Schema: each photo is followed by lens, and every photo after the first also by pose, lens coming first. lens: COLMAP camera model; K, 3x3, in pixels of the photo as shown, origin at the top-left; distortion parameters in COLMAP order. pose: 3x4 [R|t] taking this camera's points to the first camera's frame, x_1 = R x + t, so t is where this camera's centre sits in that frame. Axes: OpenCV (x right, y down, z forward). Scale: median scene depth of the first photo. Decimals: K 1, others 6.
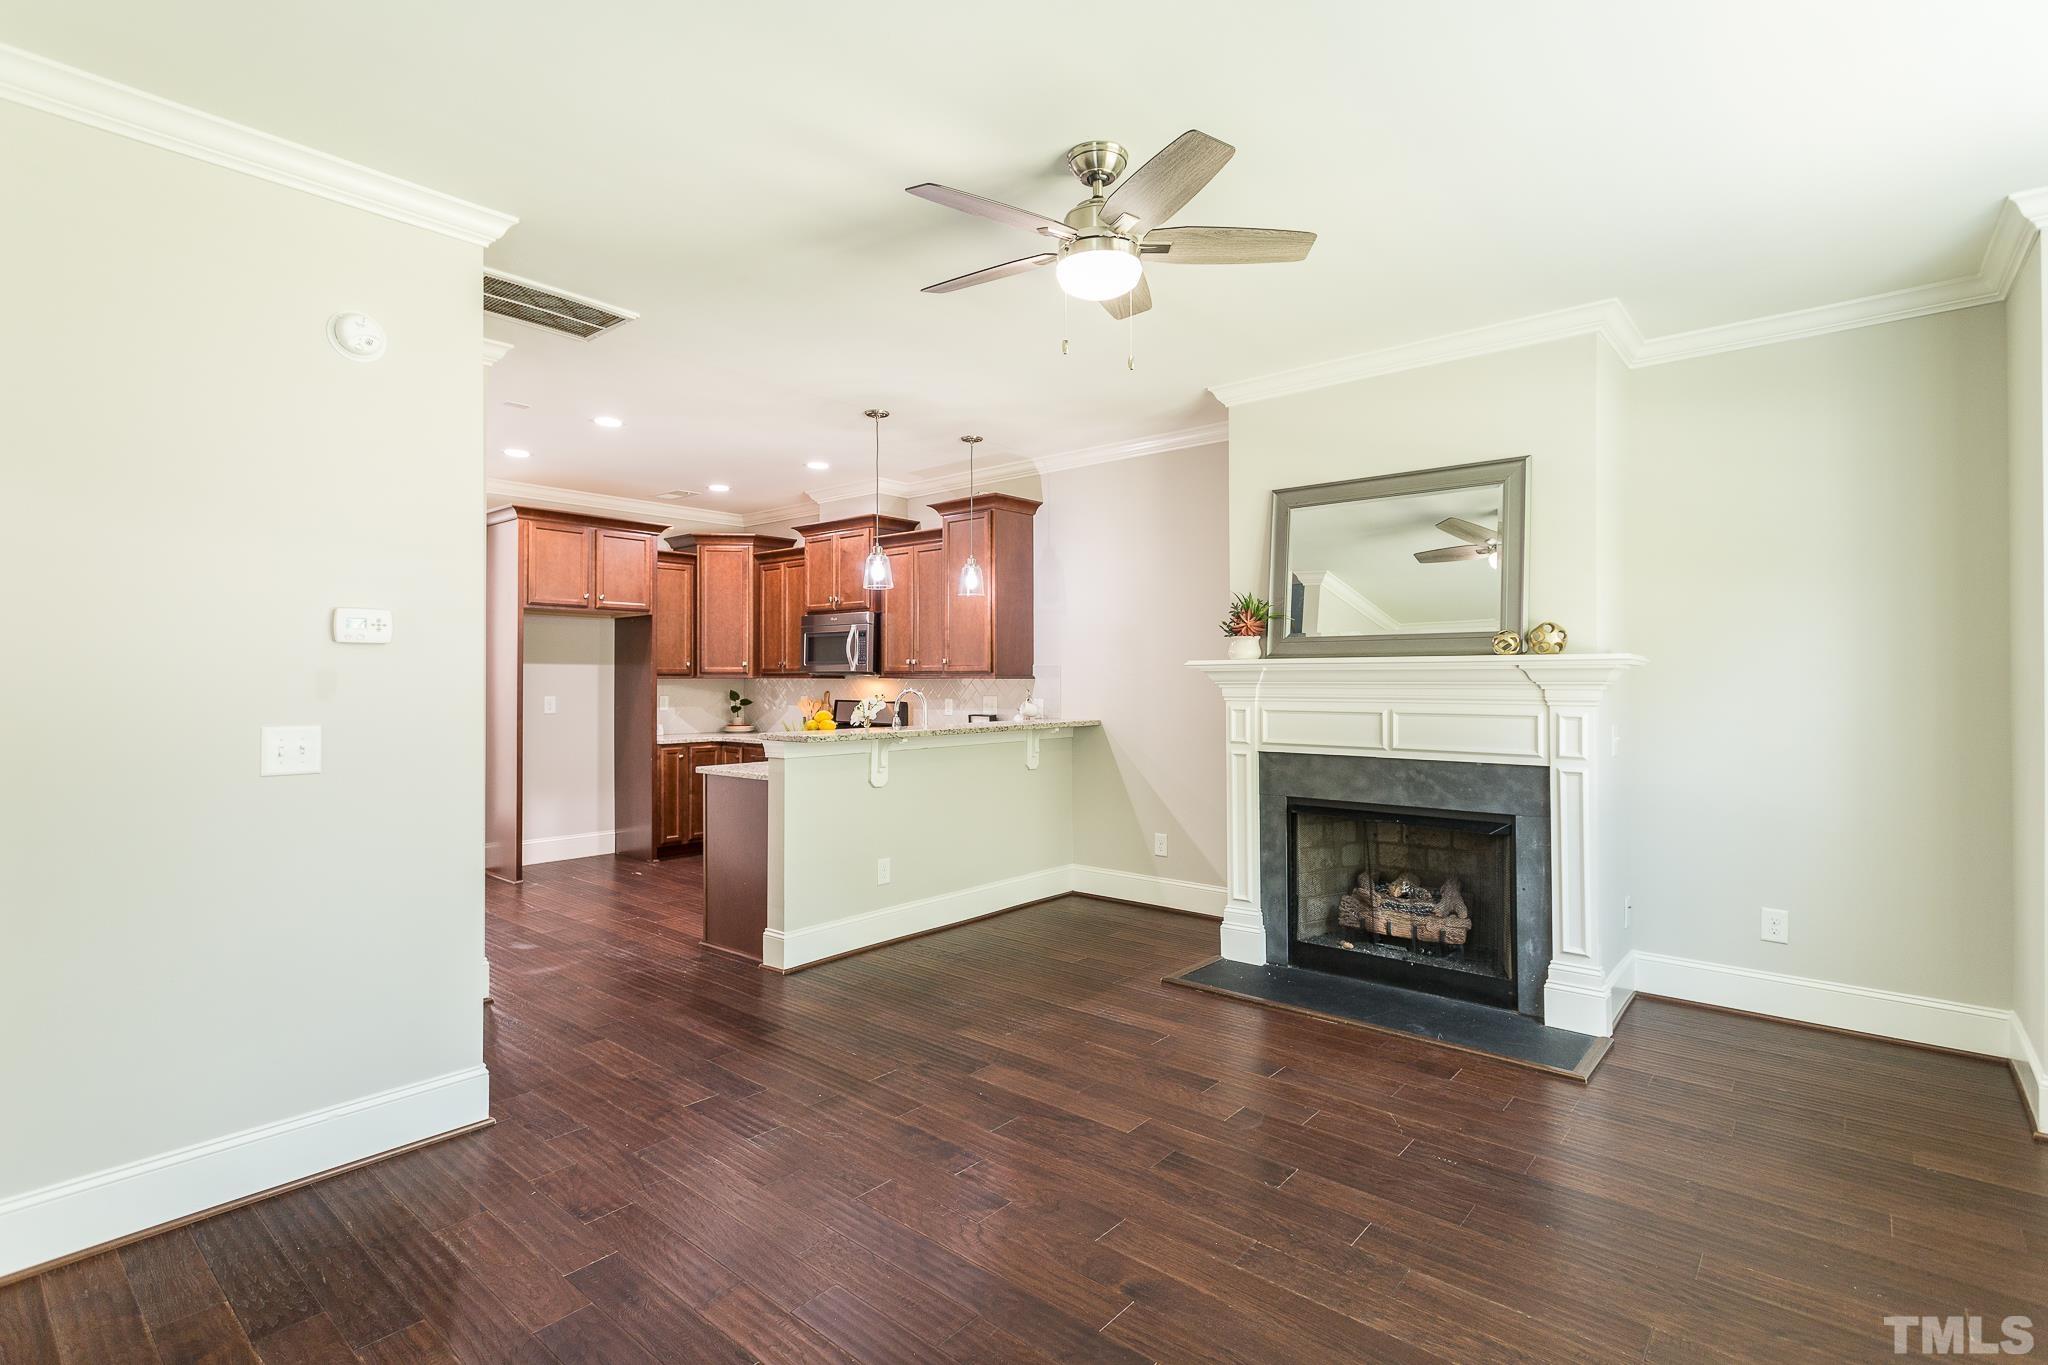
lens RADIAL K [[969.1, 0, 1026.5], [0, 969.1, 674.5], [0, 0, 1]] dist [0.001067, 0.001969]
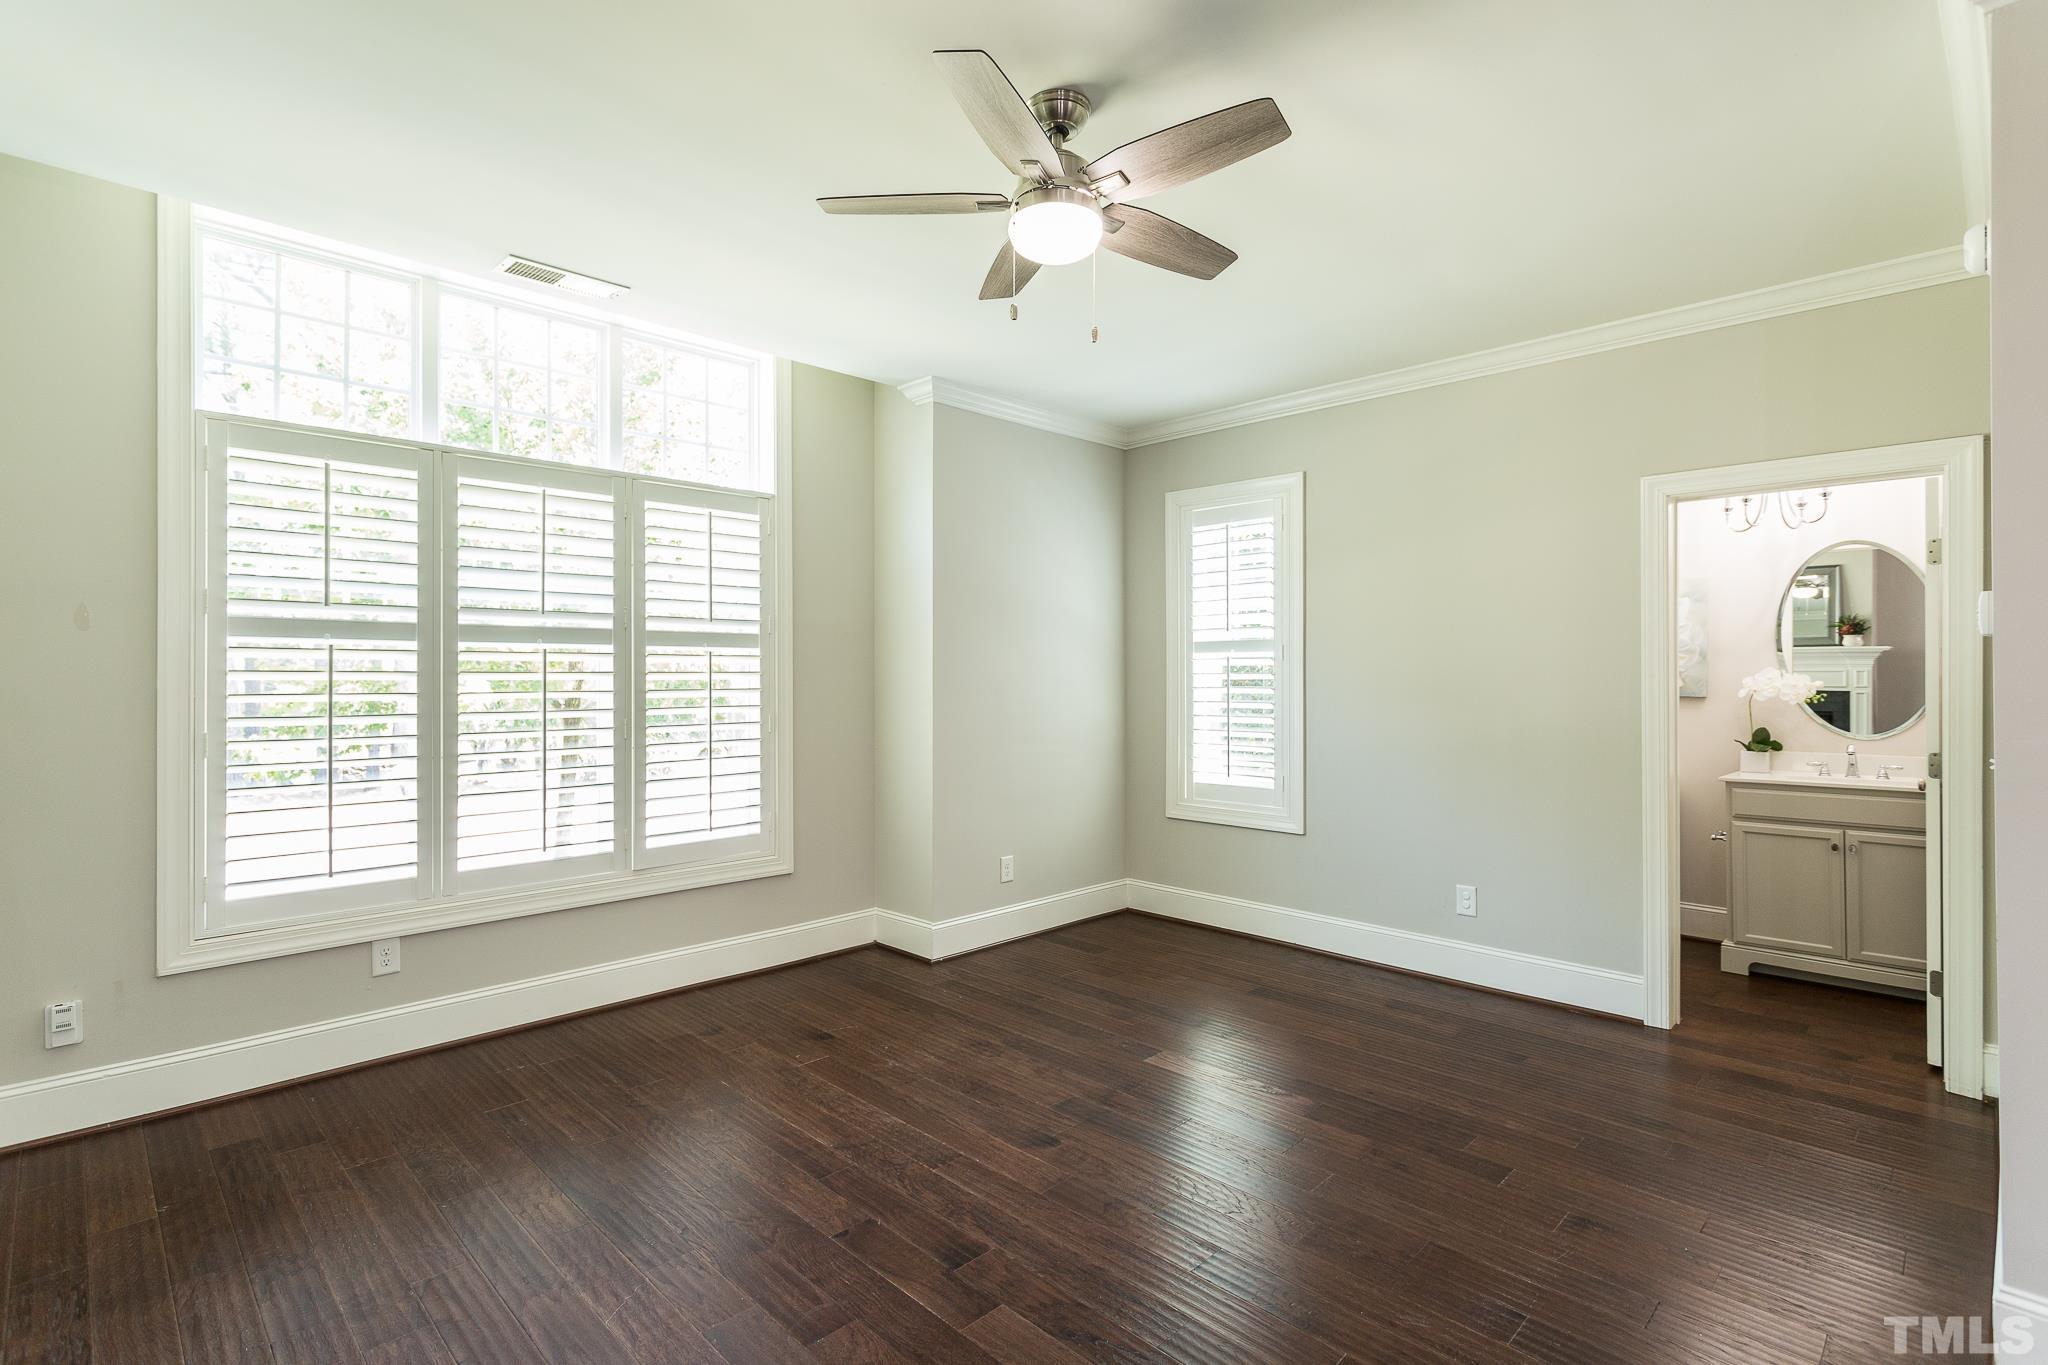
lens RADIAL K [[969.1, 0, 1018.5], [0, 969.1, 673.7], [0, 0, 1]] dist [0.001067, 0.001969]
pose [[-0.995733, 0.002119, 0.092257, 0.016872], [0.001455, 0.999973, -0.007262, 0.003267], [-0.092269, -0.007097, -0.995709, 1.195482]]
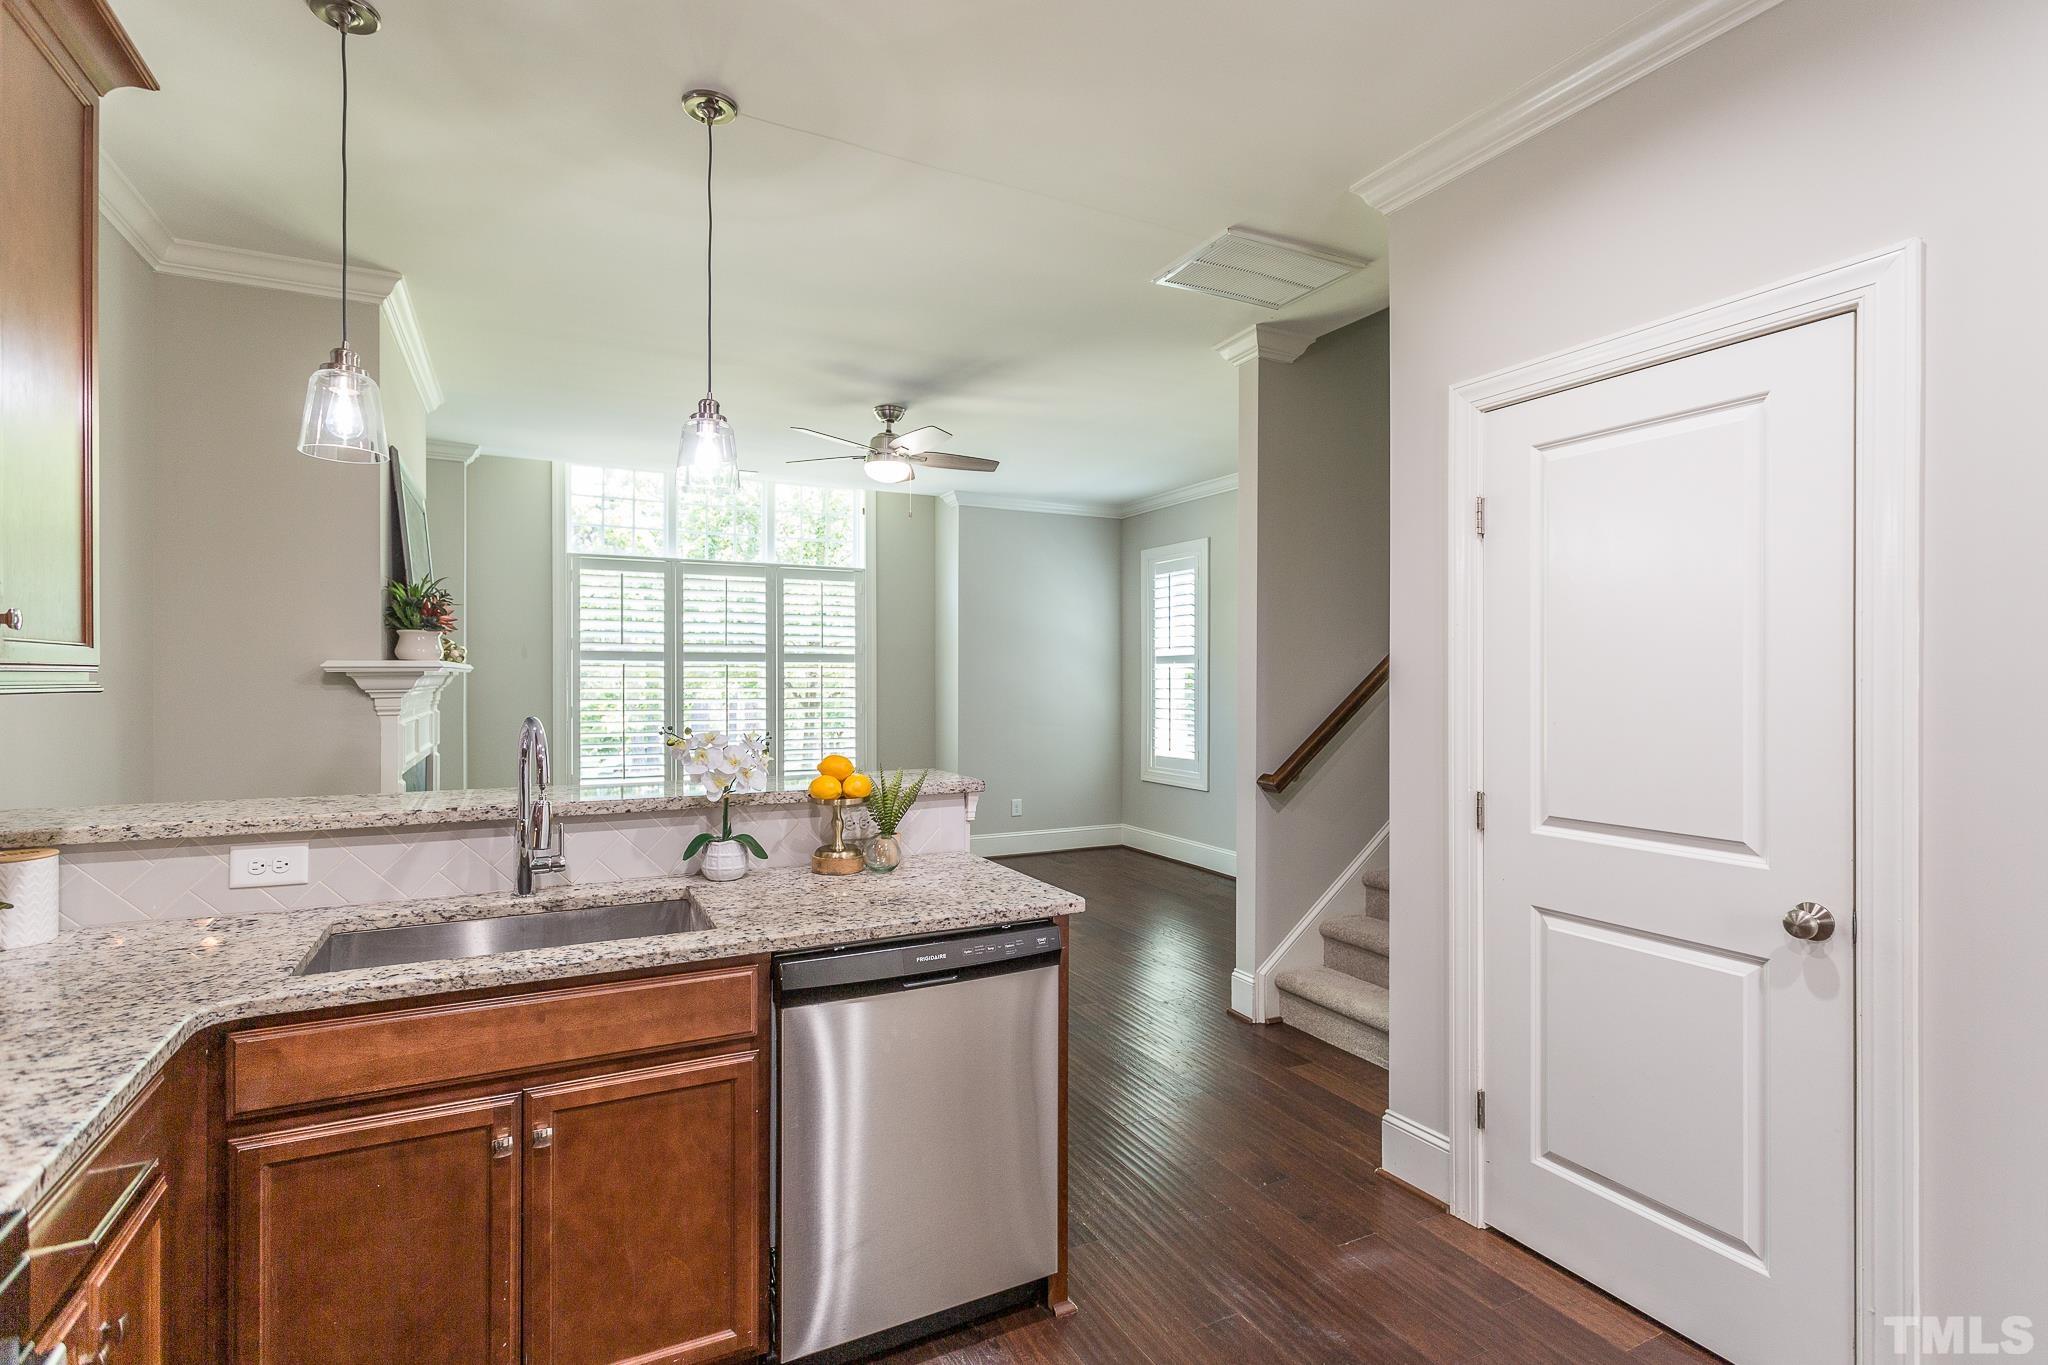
lens RADIAL K [[969.1, 0, 1018.1], [0, 969.1, 686.2], [0, 0, 1]] dist [0.001067, 0.001969]
pose [[-0.919339, -0.004542, 0.393439, -0.569803], [-0.002921, 0.999985, 0.004718, 0.000386], [-0.393455, 0.003188, -0.919339, 1.664192]]
